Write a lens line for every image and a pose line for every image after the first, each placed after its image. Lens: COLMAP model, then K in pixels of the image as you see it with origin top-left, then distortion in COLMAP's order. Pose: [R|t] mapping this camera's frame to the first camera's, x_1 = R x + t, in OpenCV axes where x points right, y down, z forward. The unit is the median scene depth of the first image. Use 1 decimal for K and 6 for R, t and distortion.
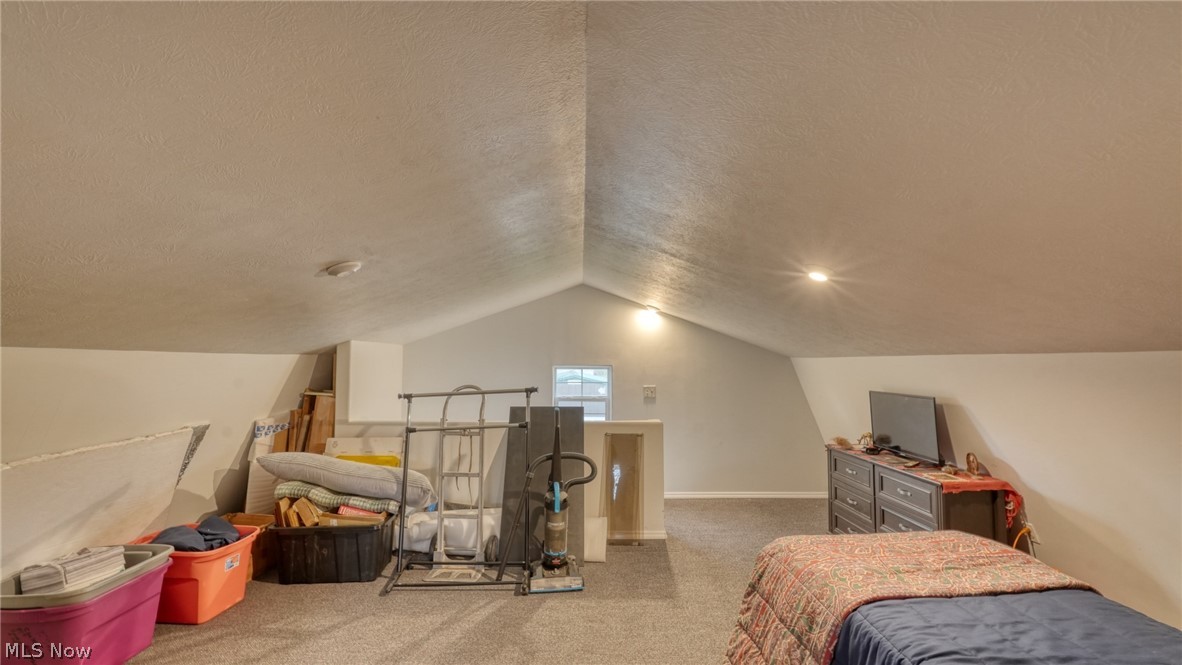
lens RADIAL K [[517.3, 0, 590.0], [0, 517.3, 332.9], [0, 0, 1]] dist [-0.017651, 0.009129]
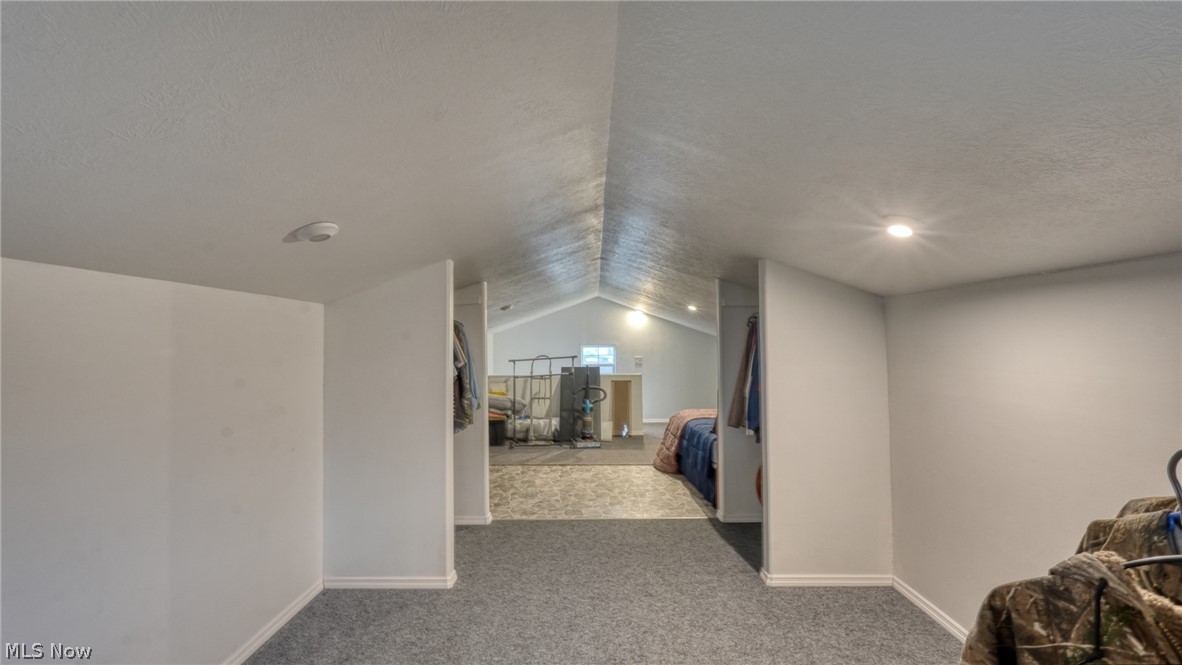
lens RADIAL K [[517.3, 0, 590.0], [0, 517.3, 332.9], [0, 0, 1]] dist [-0.017651, 0.009129]
pose [[0.999521, -0.013499, -0.027867, 0.007396], [0.014530, 0.999205, 0.037129, -0.058996], [0.027343, -0.037516, 0.998922, -1.025936]]
